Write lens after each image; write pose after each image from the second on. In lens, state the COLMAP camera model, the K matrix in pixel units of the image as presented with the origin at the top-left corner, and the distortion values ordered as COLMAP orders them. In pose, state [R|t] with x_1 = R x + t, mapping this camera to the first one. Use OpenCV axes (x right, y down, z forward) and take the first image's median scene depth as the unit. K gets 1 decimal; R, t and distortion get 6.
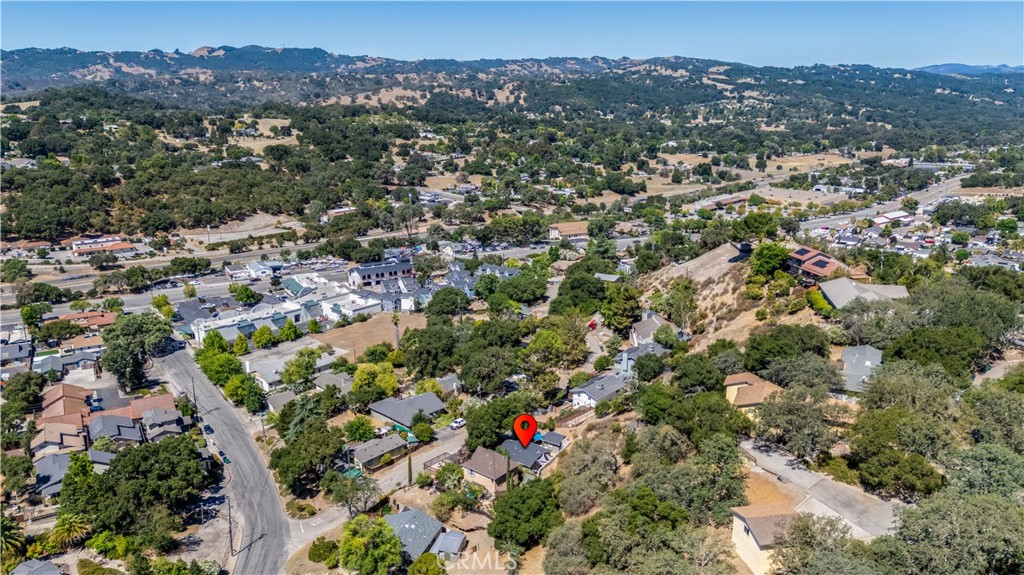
lens RADIAL K [[752.5, 0, 523.8], [0, 752.5, 287.8], [0, 0, 1]] dist [0.077296, -0.083402]
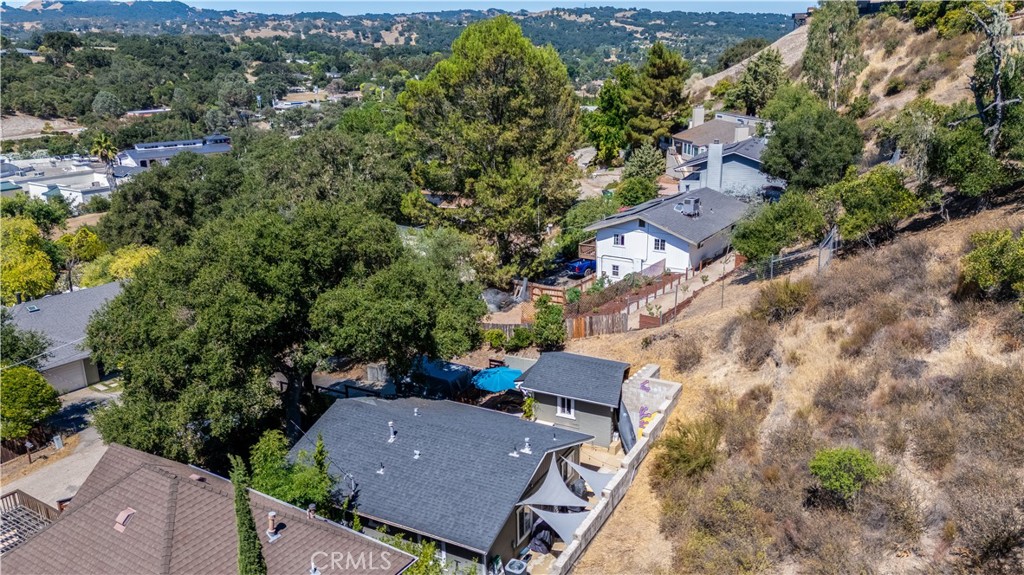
lens RADIAL K [[752.5, 0, 523.8], [0, 752.5, 287.8], [0, 0, 1]] dist [0.077296, -0.083402]
pose [[0.990862, -0.051455, 0.124676, -0.000026], [0.048708, 0.998501, 0.024982, 0.021840], [-0.125774, -0.018681, 0.991883, 0.103089]]
